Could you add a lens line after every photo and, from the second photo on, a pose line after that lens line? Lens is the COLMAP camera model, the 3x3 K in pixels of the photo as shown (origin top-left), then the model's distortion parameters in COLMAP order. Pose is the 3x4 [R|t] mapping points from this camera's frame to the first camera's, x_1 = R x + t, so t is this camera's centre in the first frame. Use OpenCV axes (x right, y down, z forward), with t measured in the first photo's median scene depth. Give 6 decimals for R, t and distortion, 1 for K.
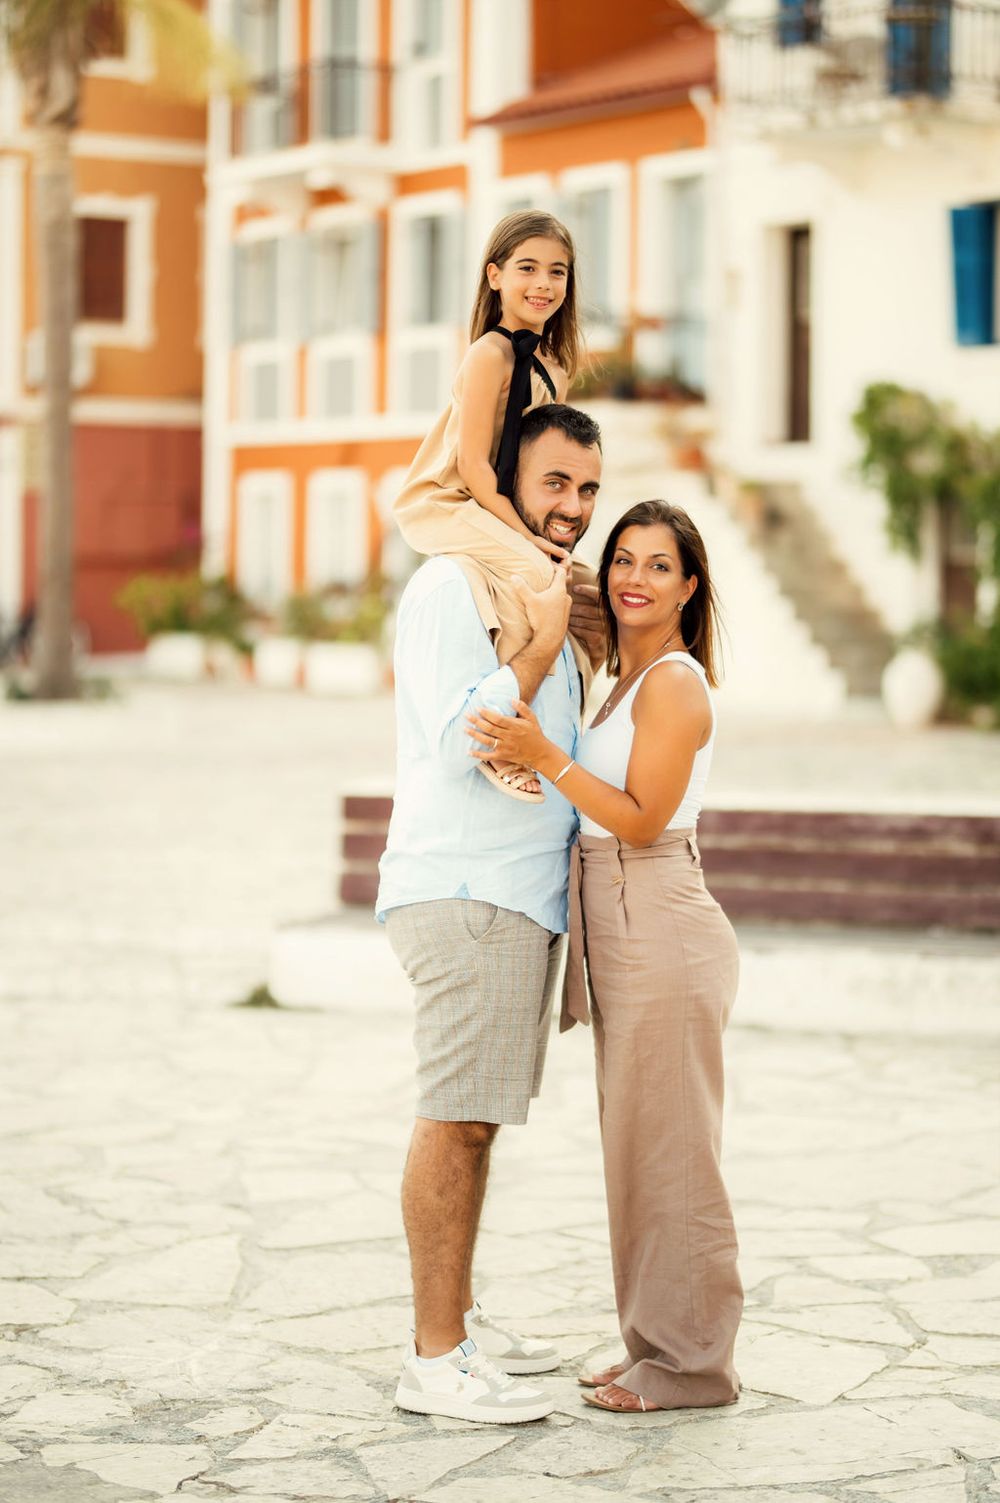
lens RADIAL K [[3595.8, 0, 500.0], [0, 3595.8, 751.5], [0, 0, 1]] dist [0.044478, -0.156170]
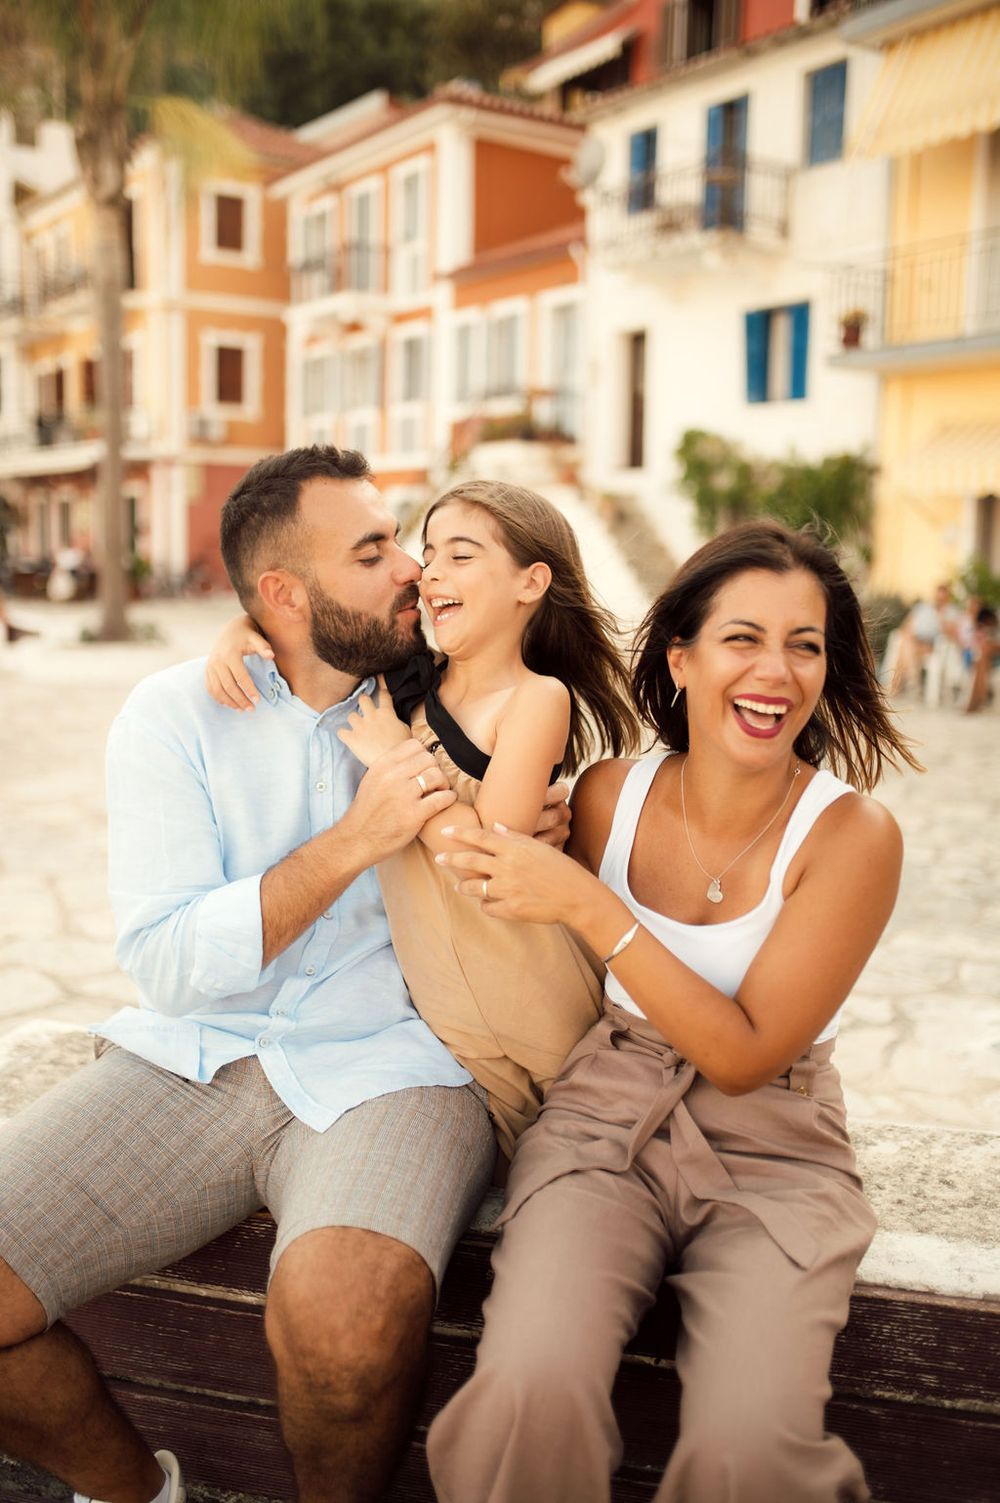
lens RADIAL K [[1469.7, 0, 497.9], [0, 1469.7, 726.0], [0, 0, 1]] dist [-0.003873, 0.003726]
pose [[0.999714, 0.008006, 0.022513, 0.008248], [-0.009570, 0.997484, 0.070242, -0.017617], [-0.021894, -0.070438, 0.997276, 0.346089]]
